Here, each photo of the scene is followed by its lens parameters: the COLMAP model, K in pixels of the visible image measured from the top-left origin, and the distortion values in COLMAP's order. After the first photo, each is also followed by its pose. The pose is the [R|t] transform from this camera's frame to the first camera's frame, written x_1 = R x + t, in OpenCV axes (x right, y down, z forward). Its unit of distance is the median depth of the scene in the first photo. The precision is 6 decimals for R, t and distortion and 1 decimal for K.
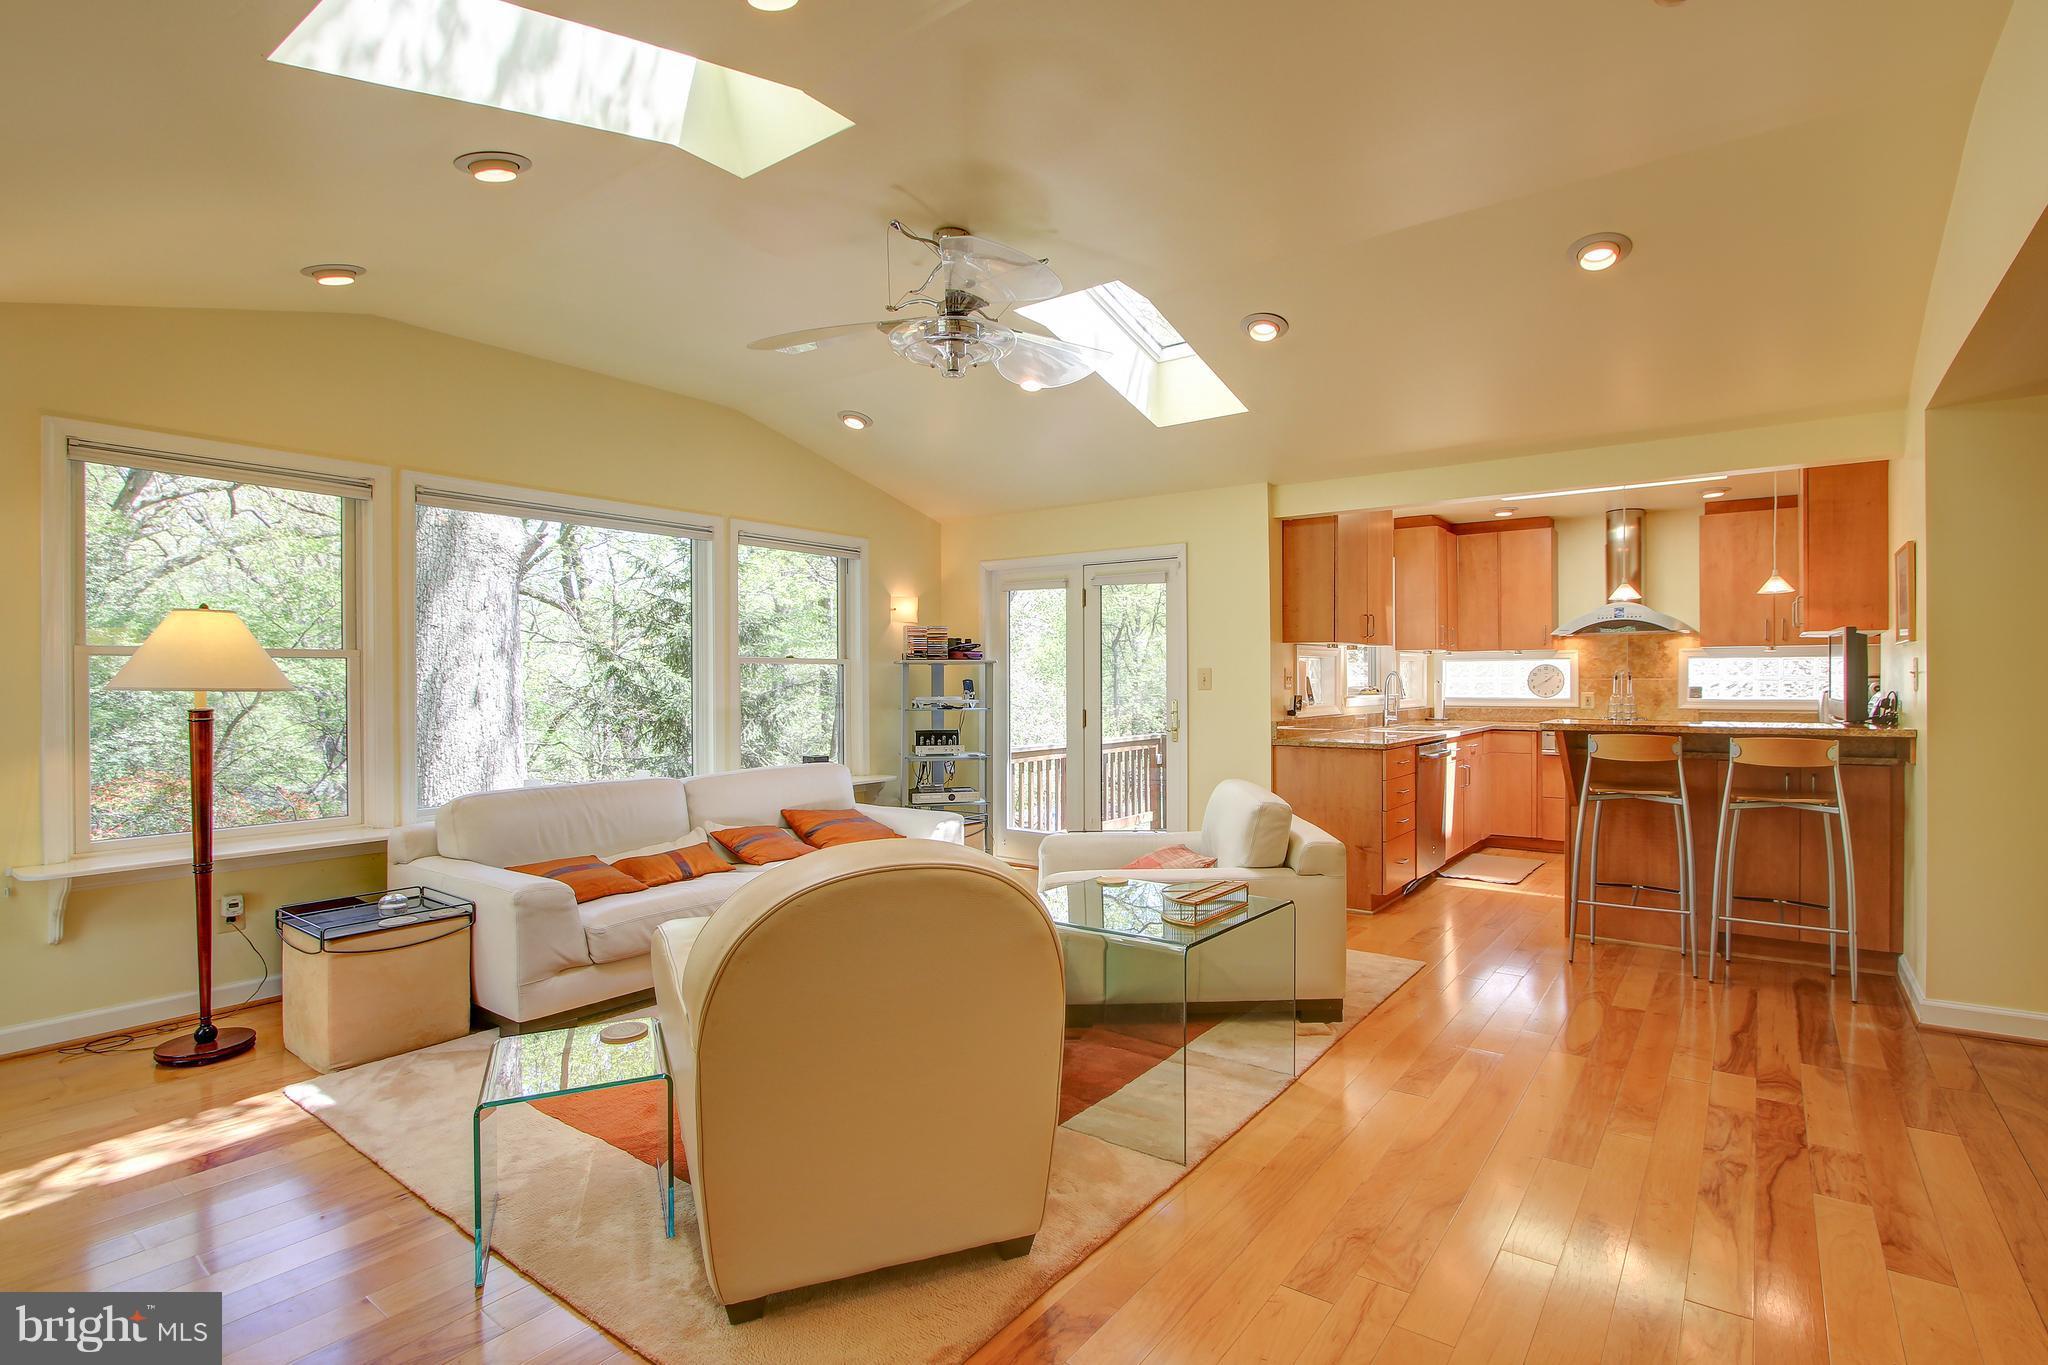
lens RADIAL K [[964.6, 0, 1090.1], [0, 964.6, 683.0], [0, 0, 1]] dist [-0.004812, -0.000882]
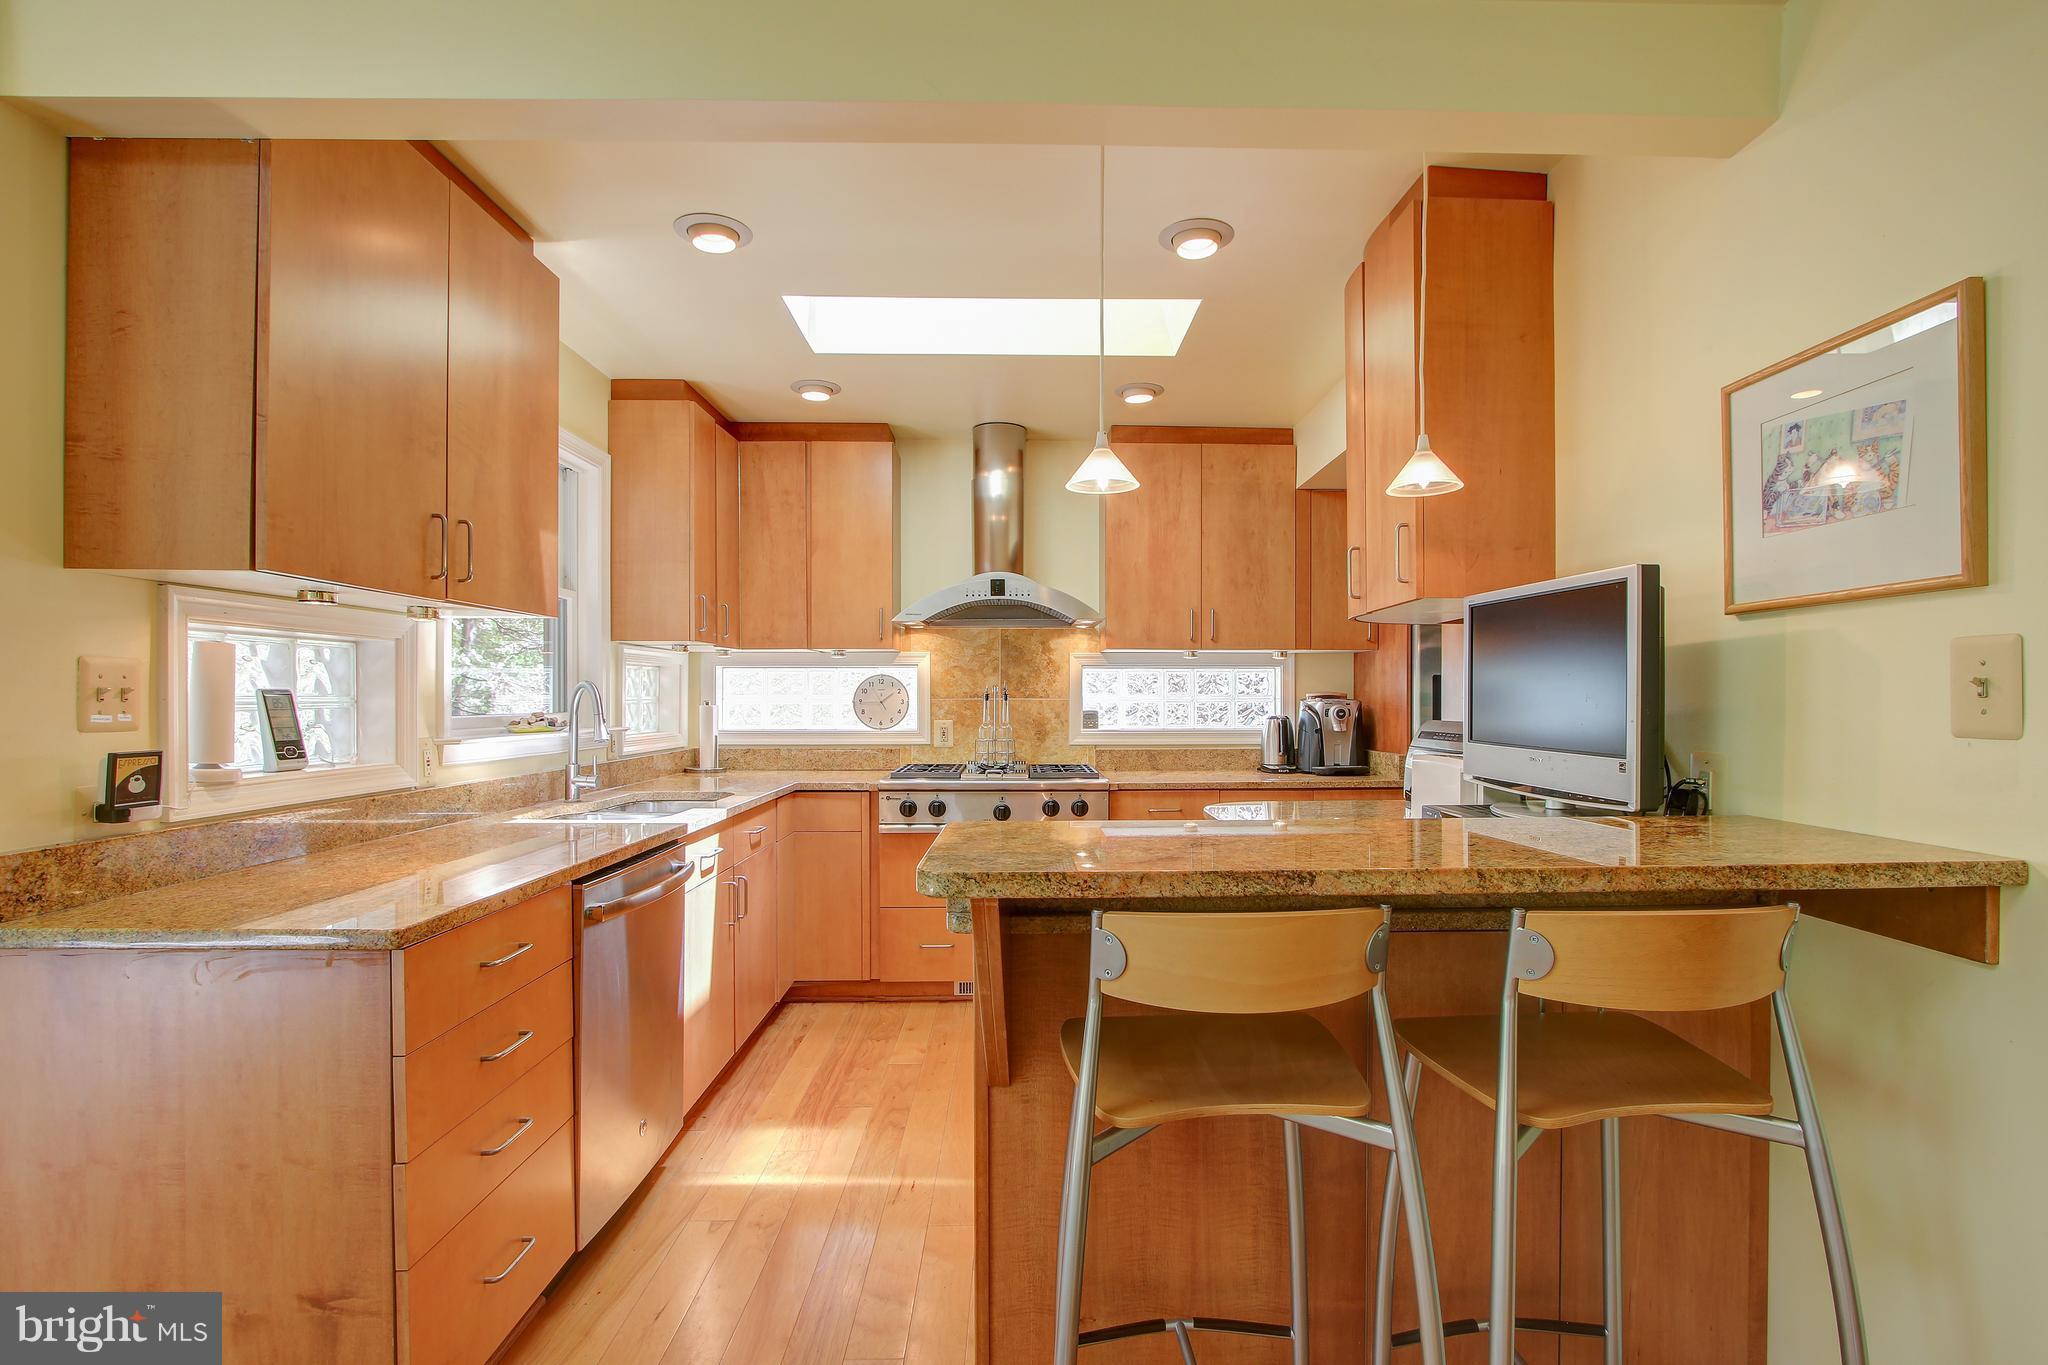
lens RADIAL K [[982.8, 0, 1026.9], [0, 982.8, 691.8], [0, 0, 1]] dist [0.000994, -0.000042]
pose [[0.819671, 0.006558, 0.572798, 0.205692], [-0.000267, 0.999939, -0.011065, -0.001807], [-0.572835, 0.008917, 0.819622, 0.467753]]
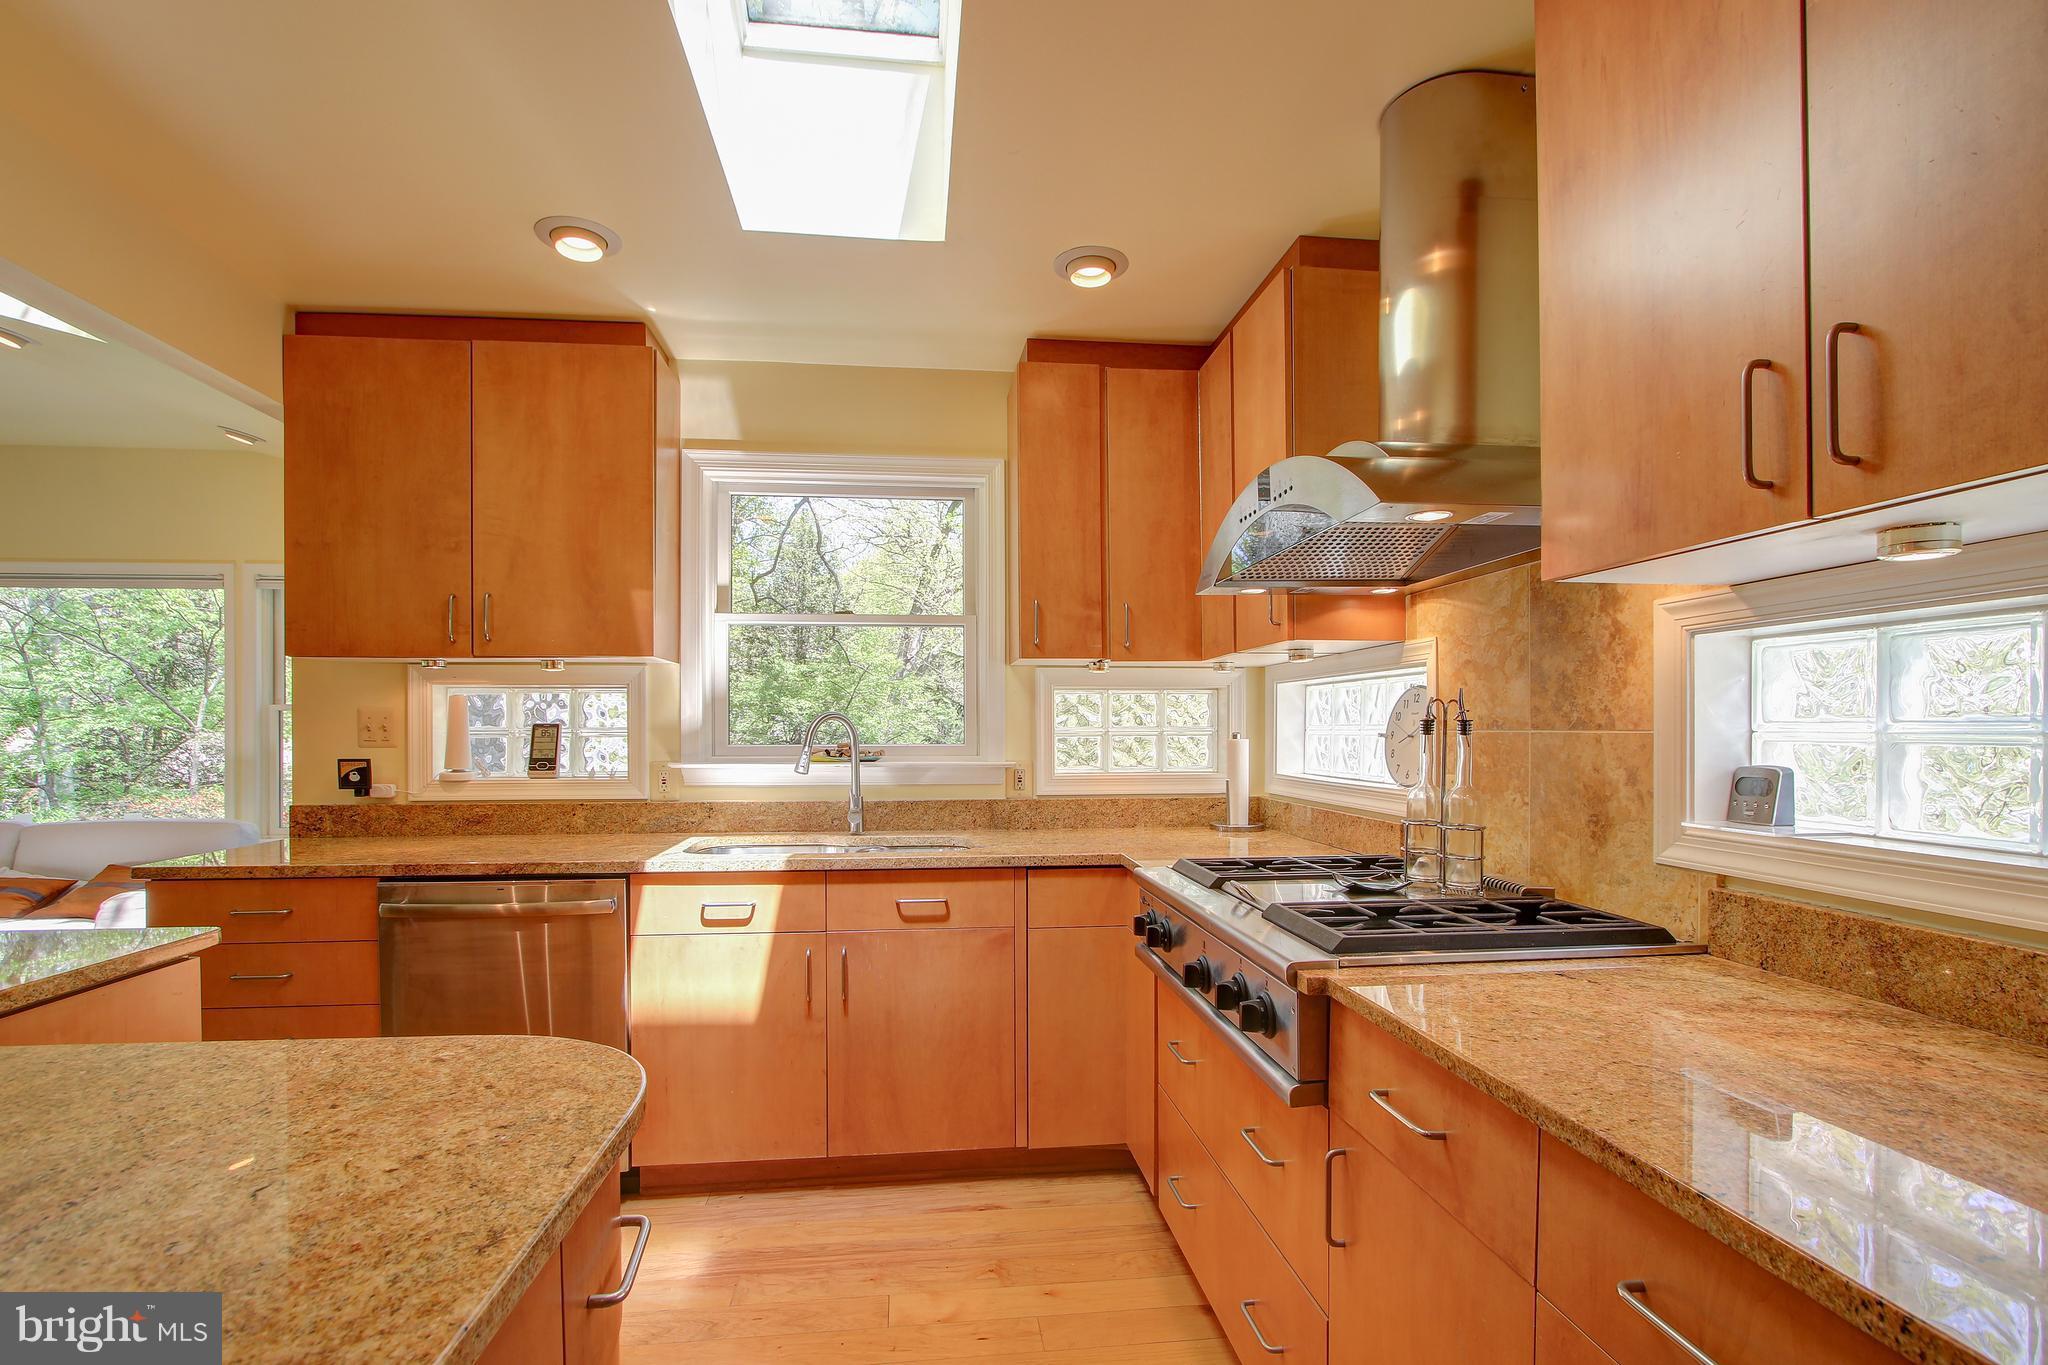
lens RADIAL K [[952.0, 0, 1020.1], [0, 952.0, 723.7], [0, 0, 1]] dist [-0.002090, -0.000293]
pose [[0.655911, -0.001379, -0.754837, 0.674539], [-0.004287, 0.999975, -0.005552, -0.004341], [0.754826, 0.006877, 0.655889, 0.731022]]
